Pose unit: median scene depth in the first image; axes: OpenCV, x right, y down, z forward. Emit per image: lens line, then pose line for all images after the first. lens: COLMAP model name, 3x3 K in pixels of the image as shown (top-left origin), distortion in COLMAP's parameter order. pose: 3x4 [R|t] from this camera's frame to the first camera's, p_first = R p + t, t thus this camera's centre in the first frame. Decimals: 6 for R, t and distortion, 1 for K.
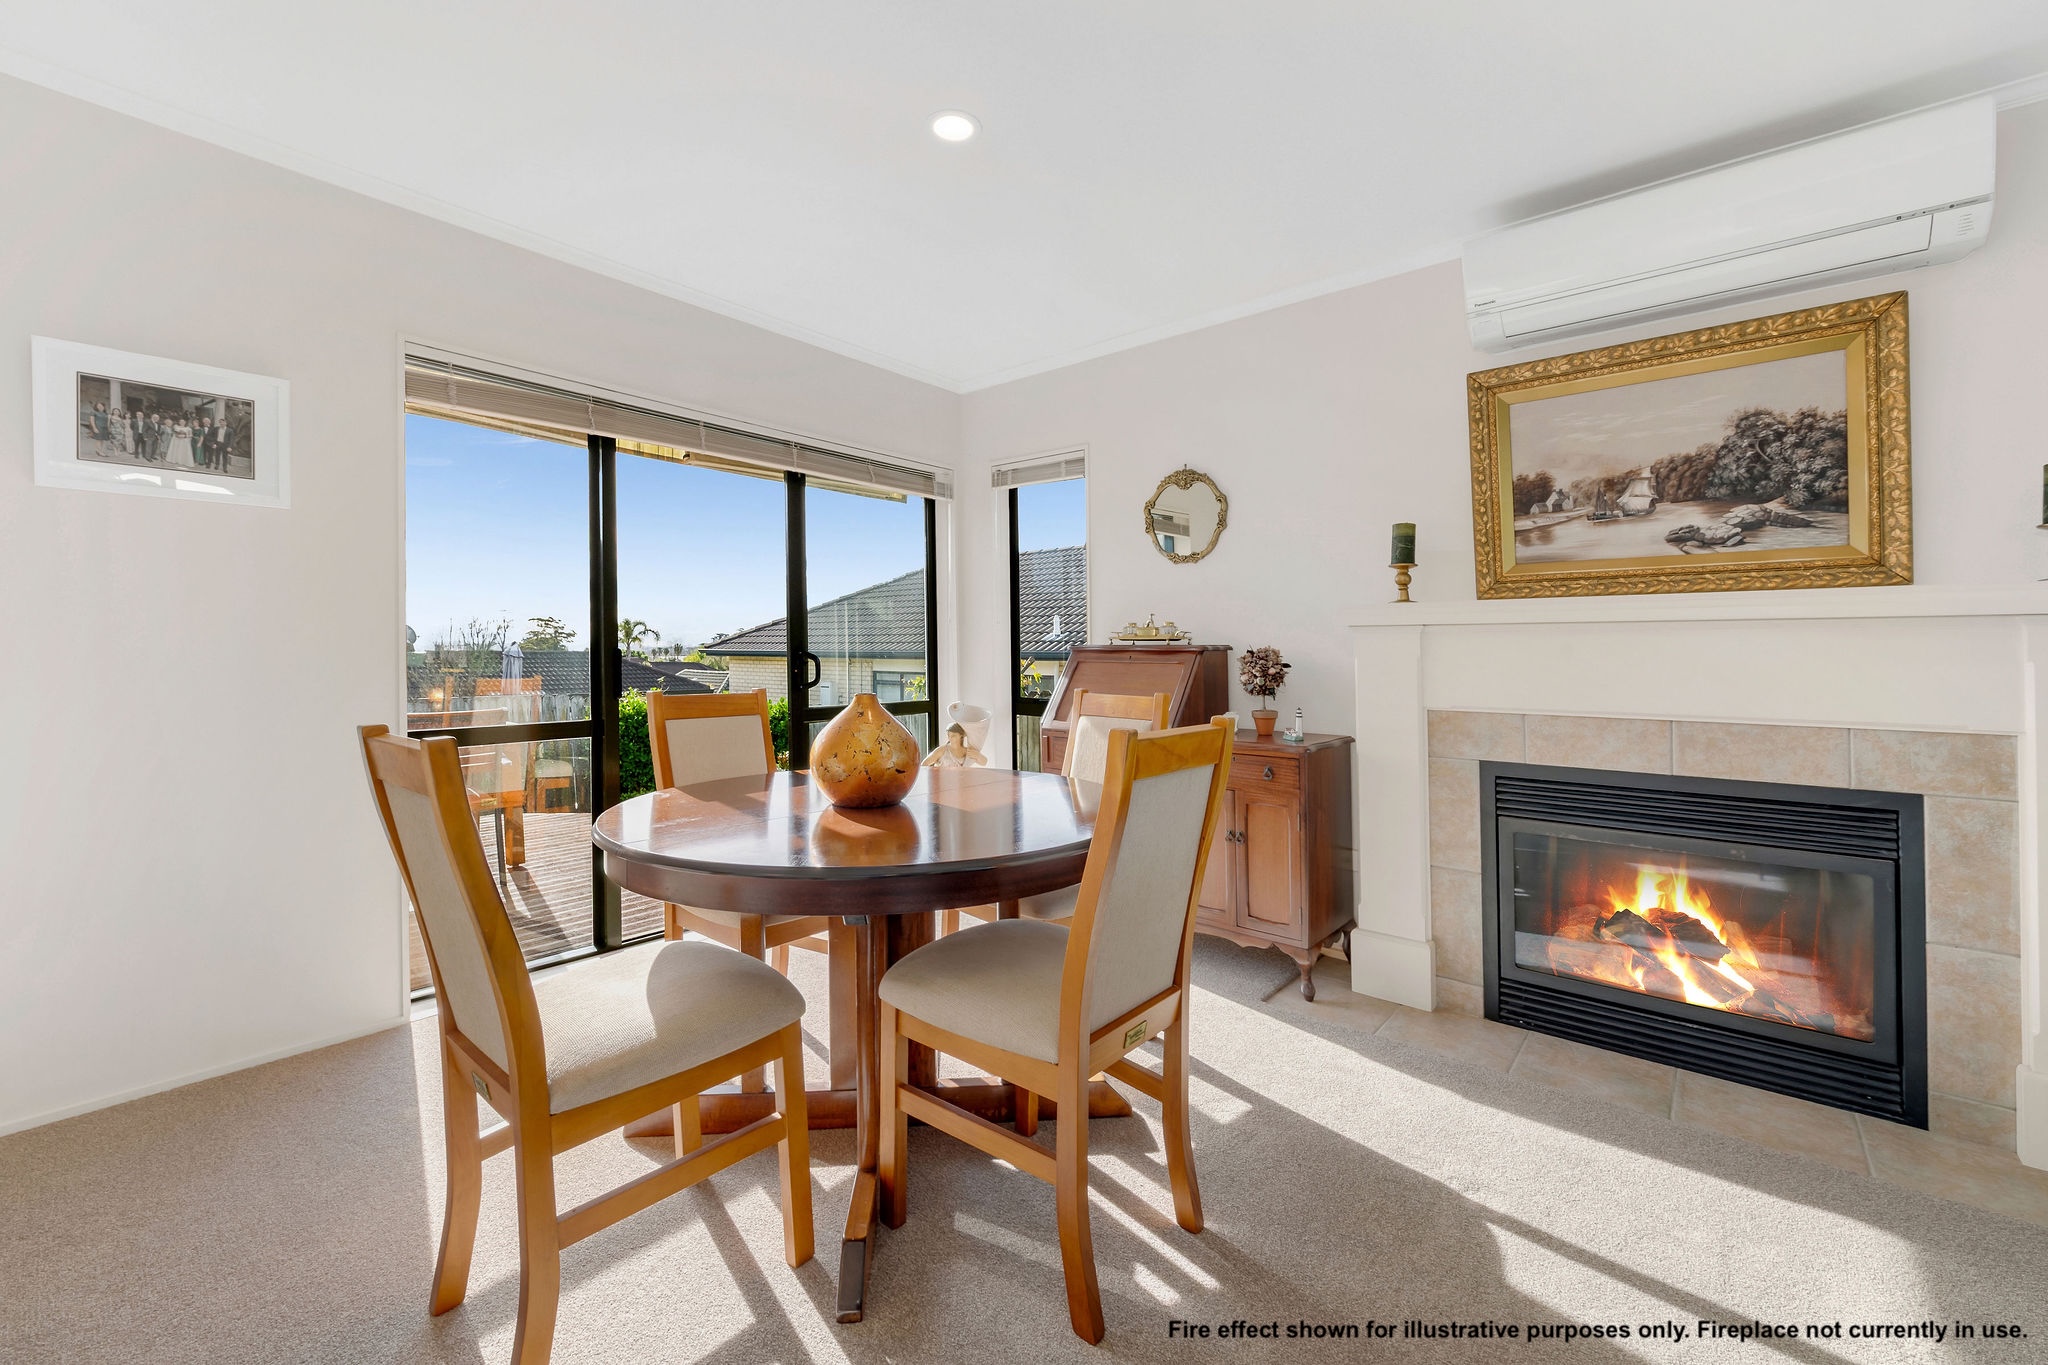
lens RADIAL K [[858.2, 0, 994.6], [0, 858.2, 640.6], [0, 0, 1]] dist [-0.001218, -0.000203]
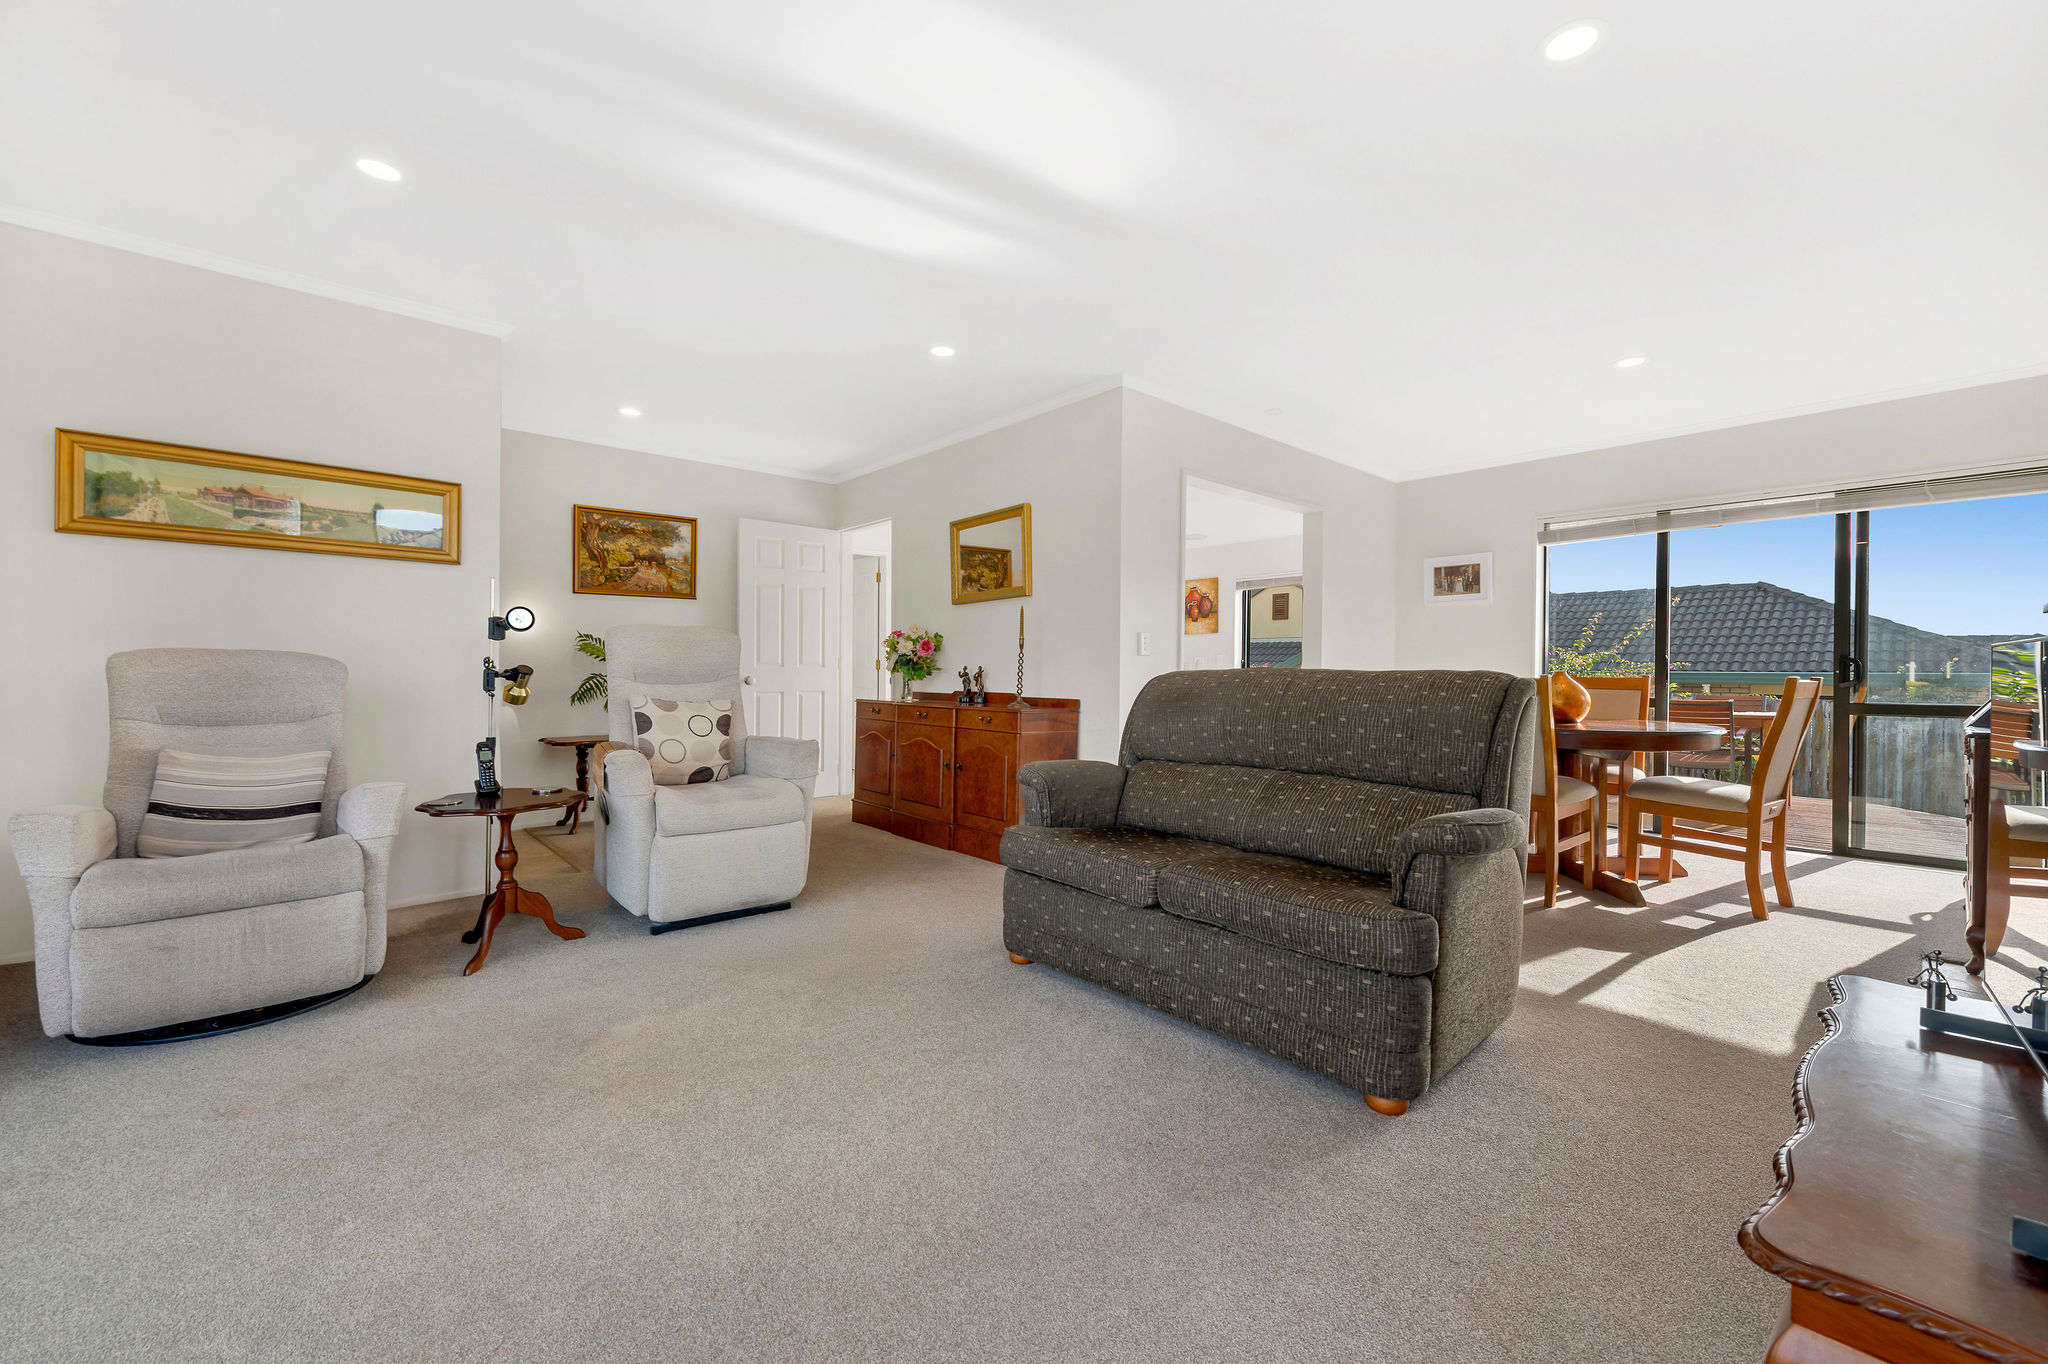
lens RADIAL K [[822.8, 0, 1024.0], [0, 822.8, 682.0], [0, 0, 1]] dist [-0.001514, -0.000752]
pose [[-0.120963, 0.003779, -0.992650, 1.433160], [0.003224, 0.999989, 0.003414, 0.054363], [0.992652, -0.002787, -0.120974, -0.057210]]
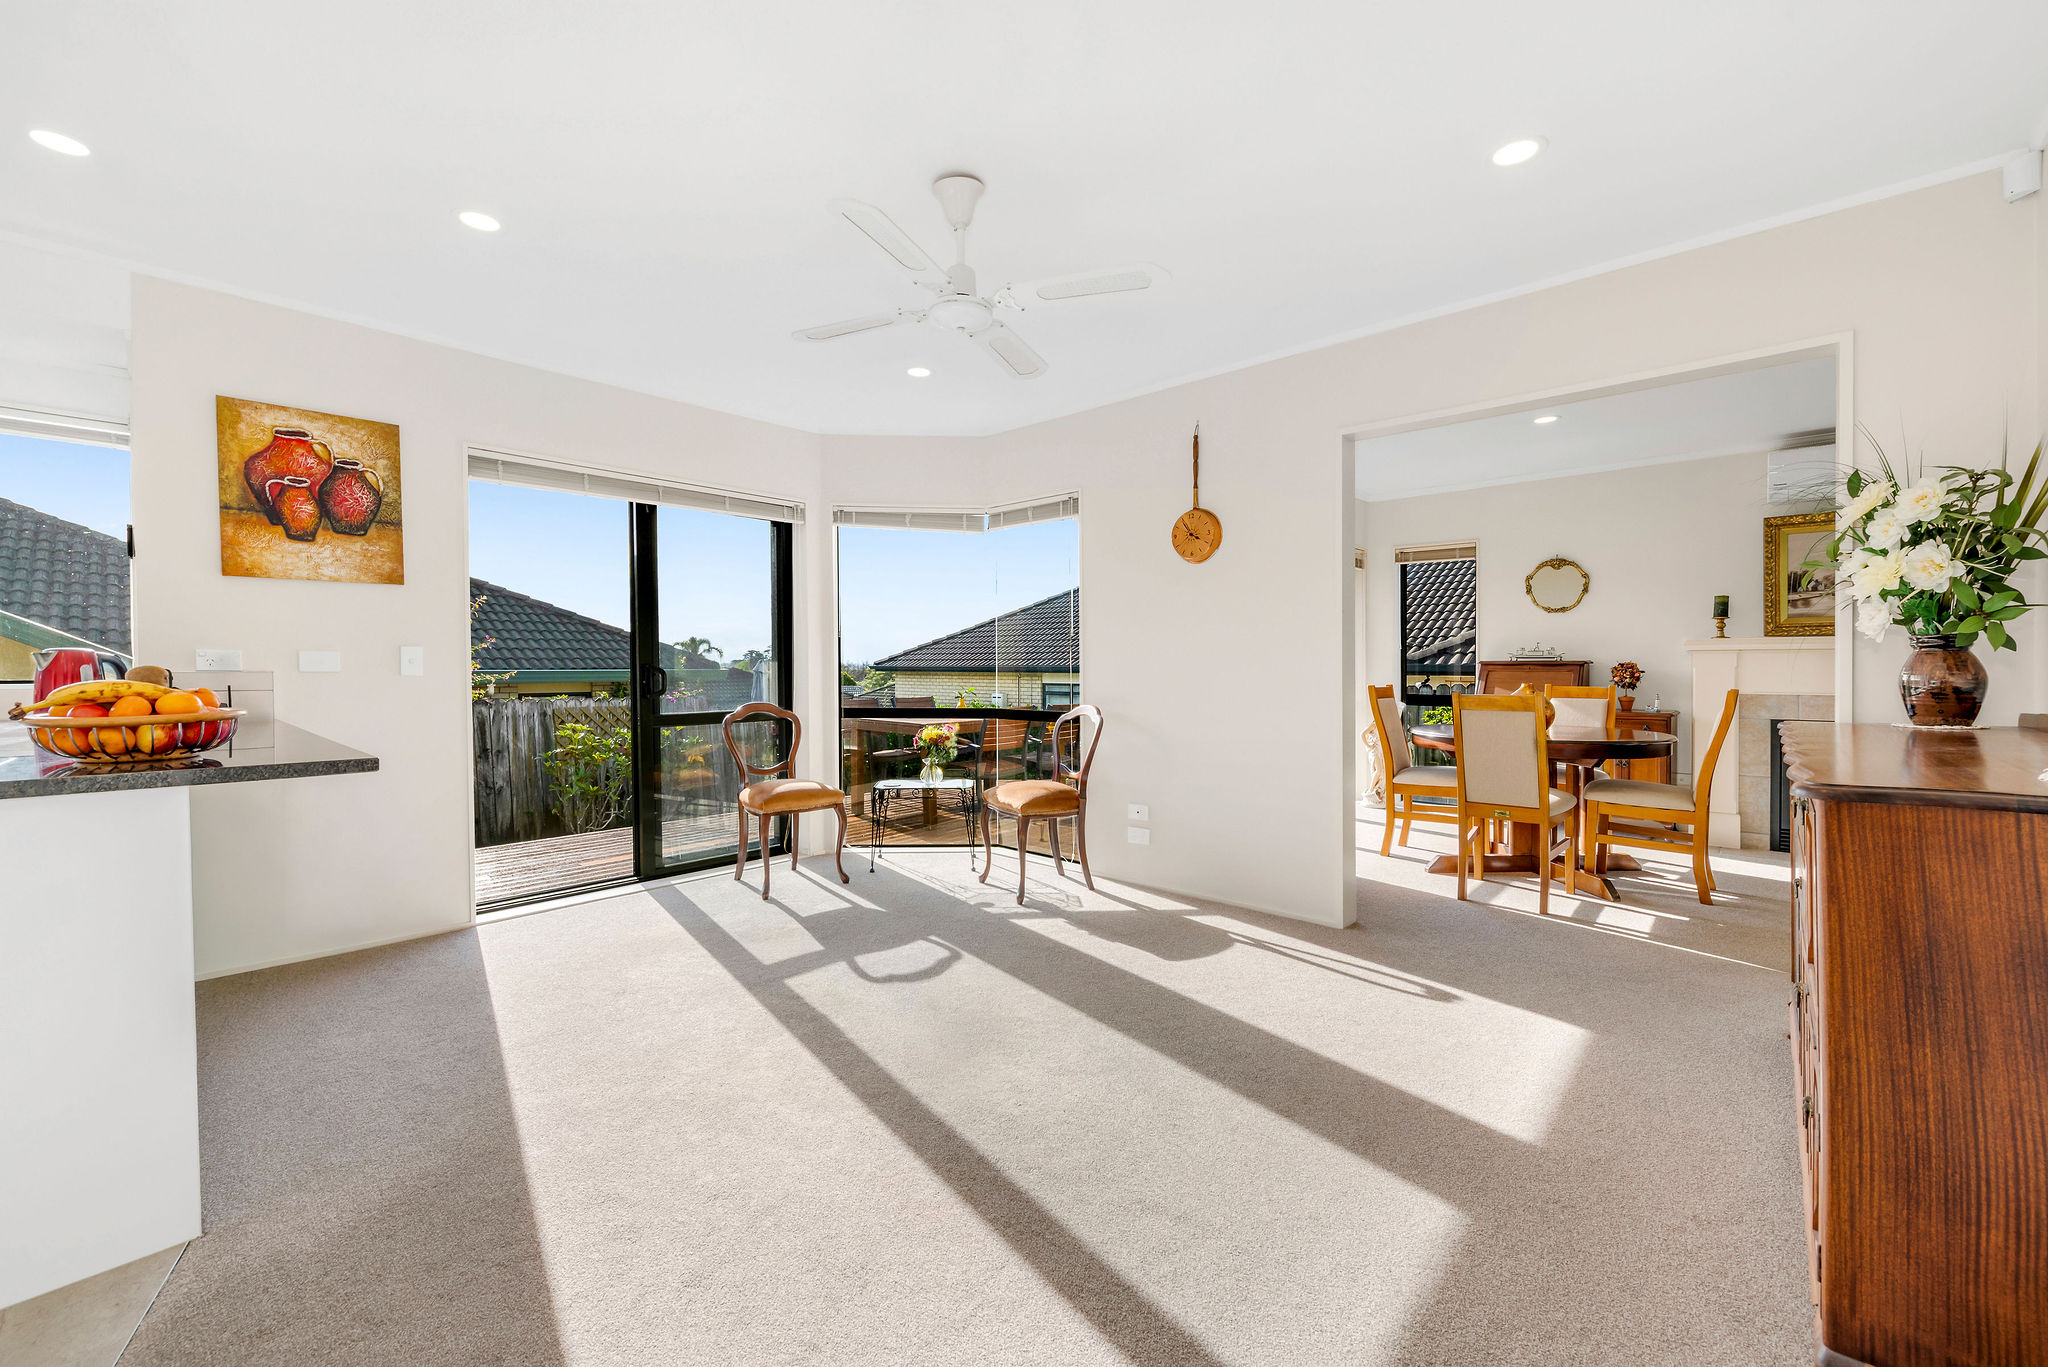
lens RADIAL K [[822.8, 0, 1024.0], [0, 822.8, 683.5], [0, 0, 1]] dist [-0.001514, -0.000752]
pose [[0.999846, -0.009004, -0.015058, -1.024719], [0.009526, 0.999344, 0.034942, -0.021244], [0.014734, -0.035081, 0.999276, -0.825650]]
